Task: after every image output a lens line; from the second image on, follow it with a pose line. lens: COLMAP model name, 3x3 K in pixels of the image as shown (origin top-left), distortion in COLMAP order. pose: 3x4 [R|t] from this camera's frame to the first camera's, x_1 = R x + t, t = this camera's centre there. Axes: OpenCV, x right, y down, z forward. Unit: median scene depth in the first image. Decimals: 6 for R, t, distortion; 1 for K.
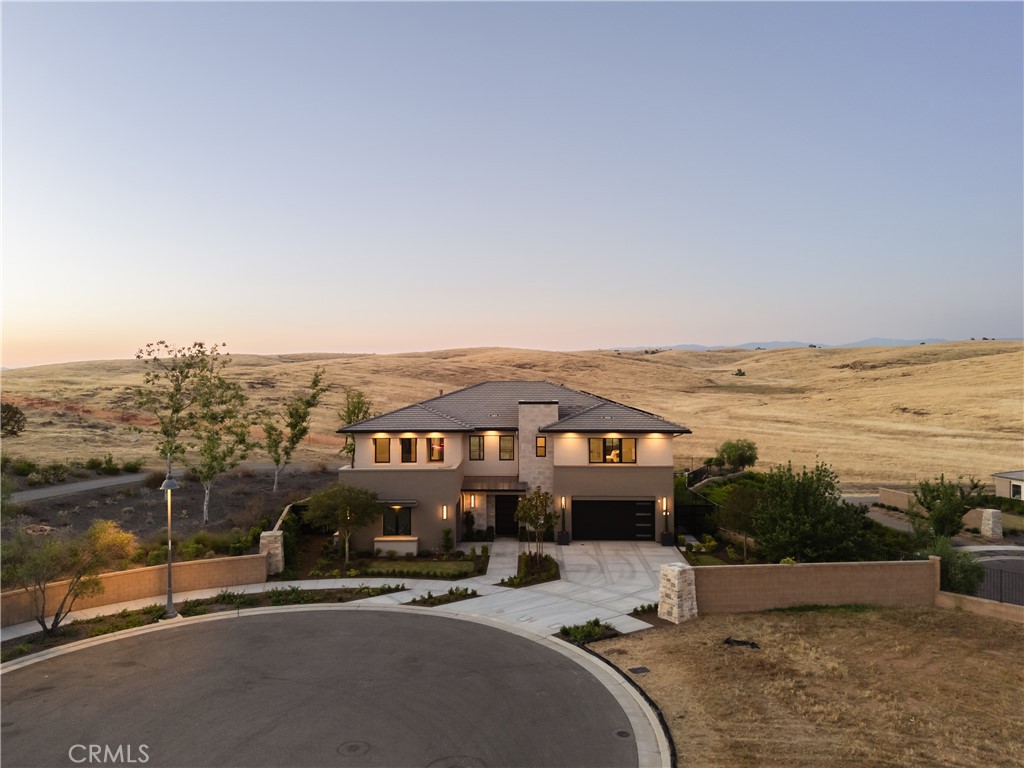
lens RADIAL K [[755.7, 0, 509.2], [0, 755.7, 385.6], [0, 0, 1]] dist [0.051895, -0.032276]
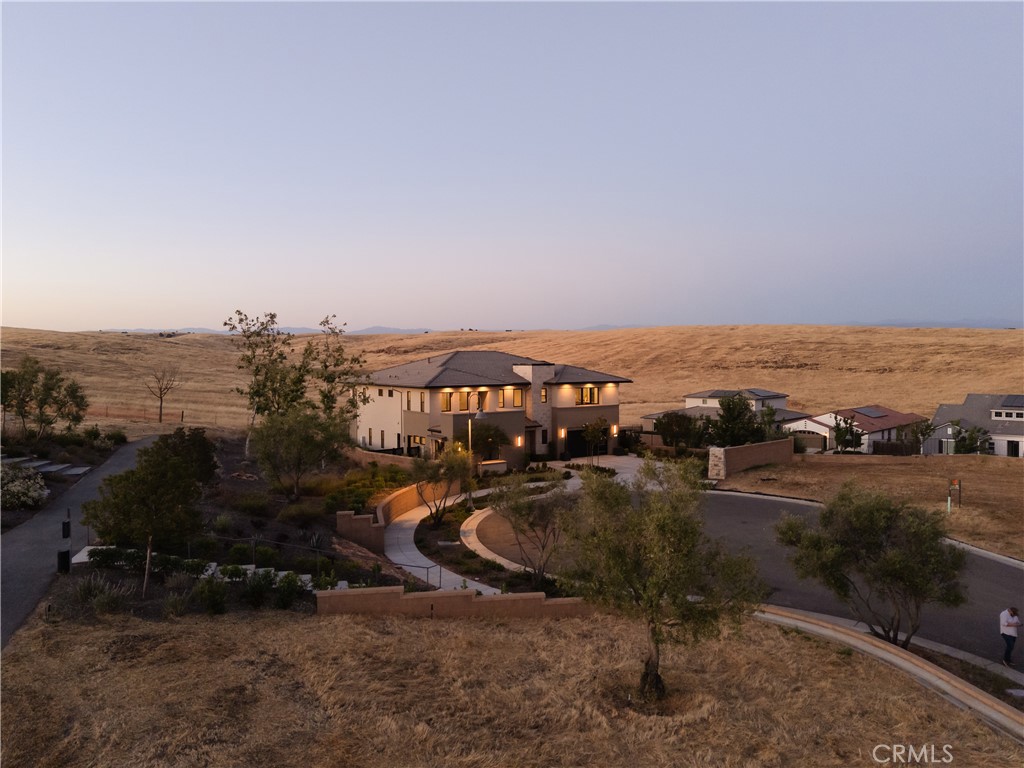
lens RADIAL K [[755.7, 0, 512.2], [0, 755.7, 383.1], [0, 0, 1]] dist [0.051895, -0.032276]
pose [[0.811721, -0.019981, 0.583703, -0.903872], [0.010699, 0.999756, 0.019344, 0.032586], [-0.583947, -0.009456, 0.811737, -0.123690]]
